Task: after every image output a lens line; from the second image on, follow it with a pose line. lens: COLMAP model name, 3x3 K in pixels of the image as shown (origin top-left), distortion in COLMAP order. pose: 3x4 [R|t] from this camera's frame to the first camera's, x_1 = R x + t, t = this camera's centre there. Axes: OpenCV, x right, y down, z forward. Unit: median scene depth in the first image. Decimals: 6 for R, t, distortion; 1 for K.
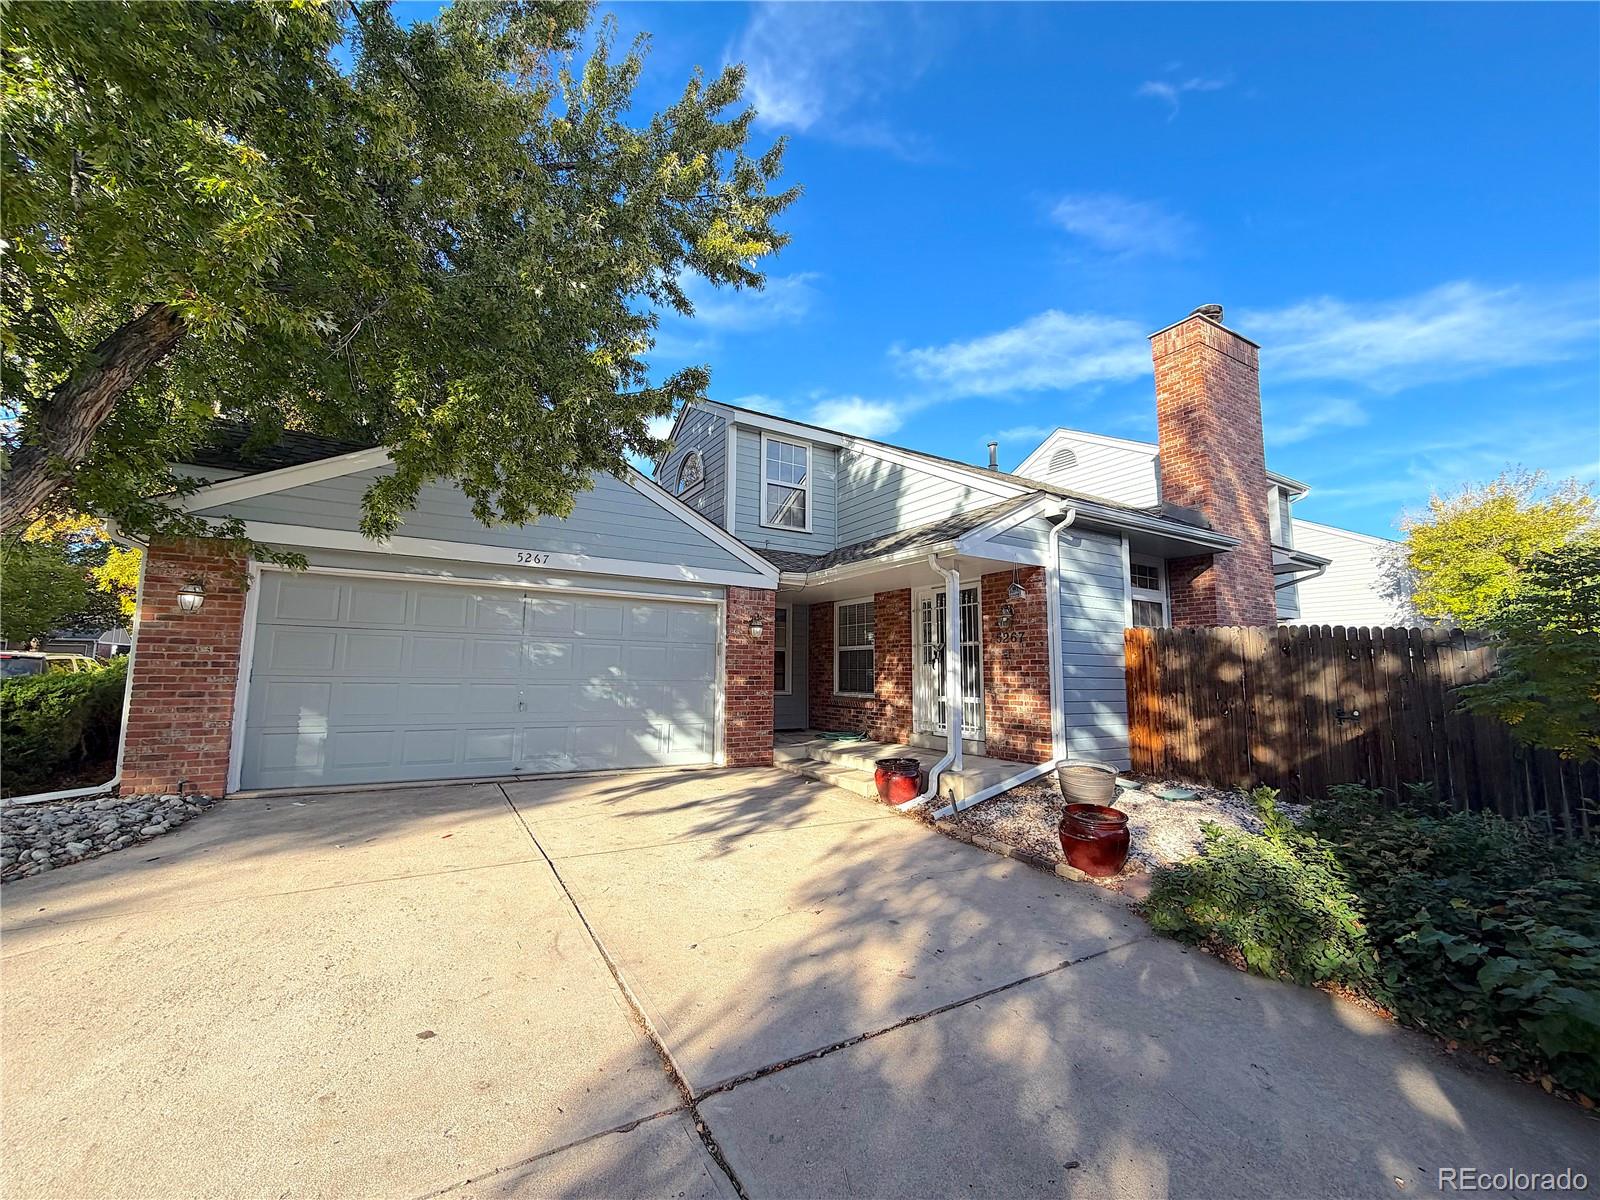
lens RADIAL K [[636.0, 0, 795.8], [0, 636.0, 601.3], [0, 0, 1]] dist [-0.001905, 0.000067]
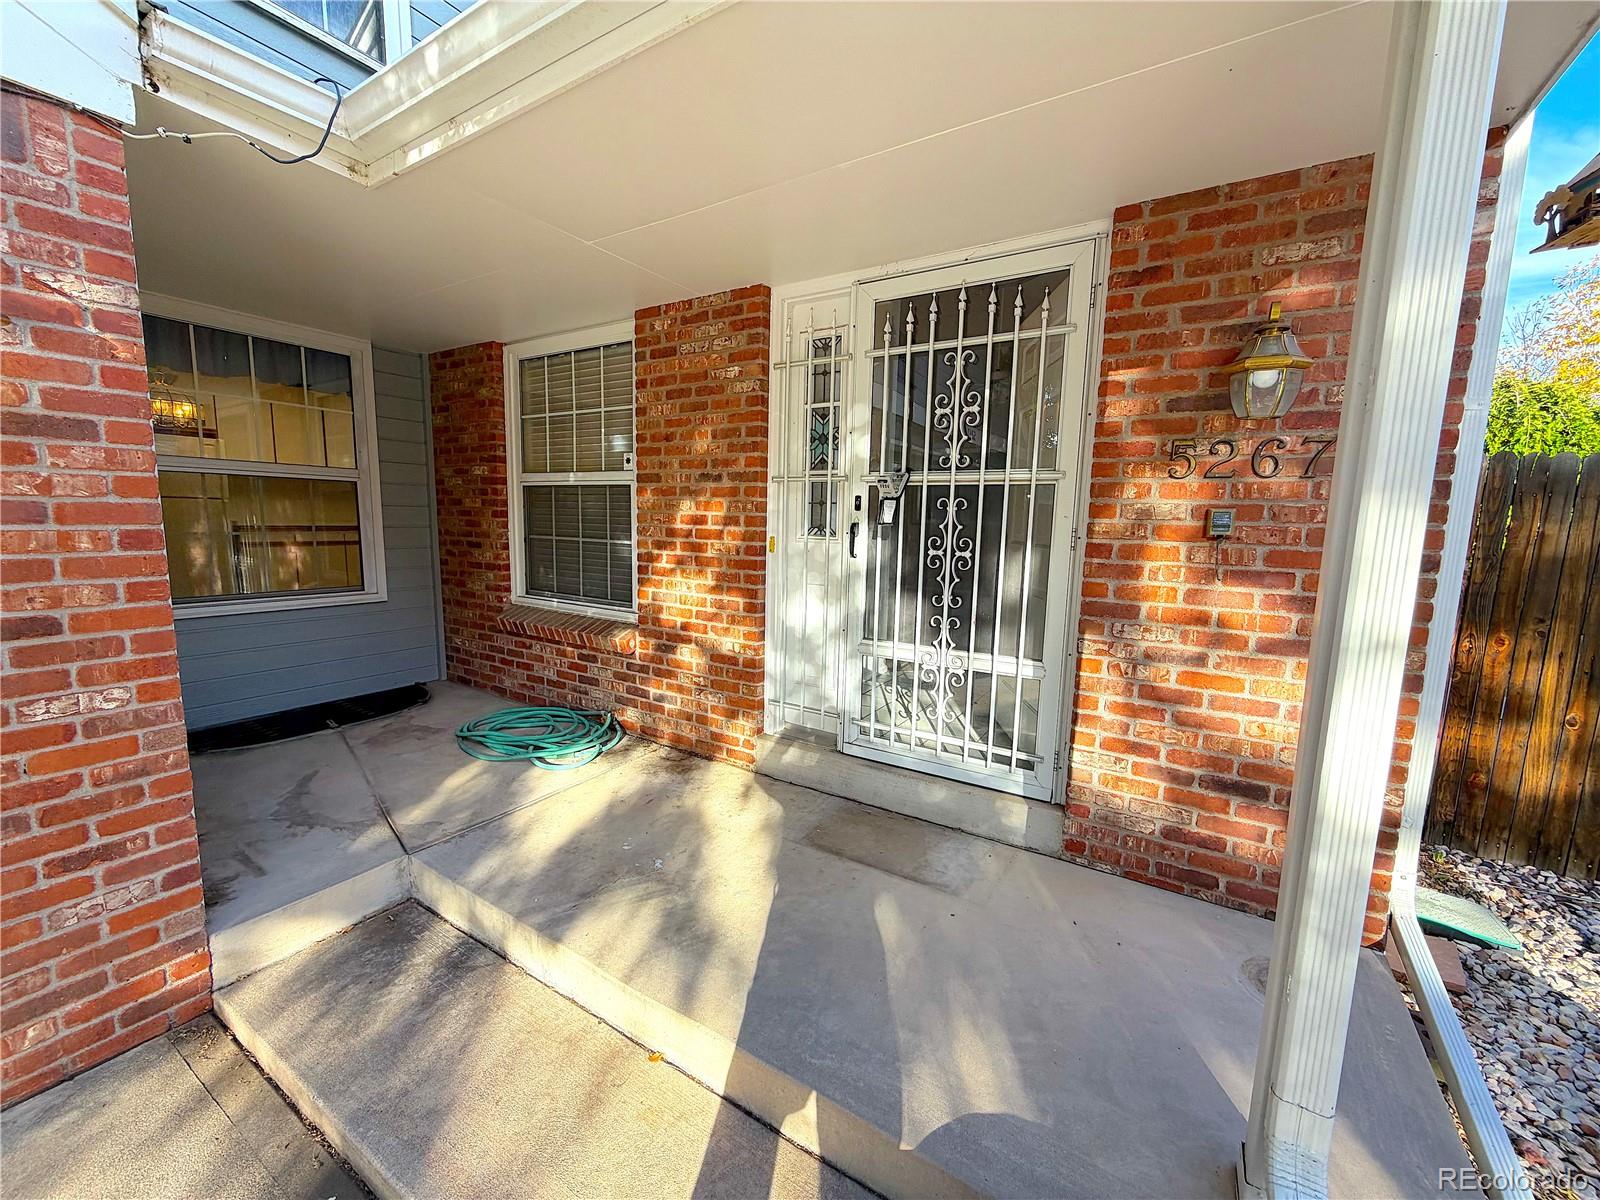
lens RADIAL K [[636.0, 0, 795.8], [0, 636.0, 601.3], [0, 0, 1]] dist [-0.001905, 0.000067]
pose [[0.880807, -0.065740, 0.468889, 0.035127], [-0.057131, 0.968322, 0.243083, 0.051160], [-0.470016, -0.240898, 0.849149, 0.683195]]
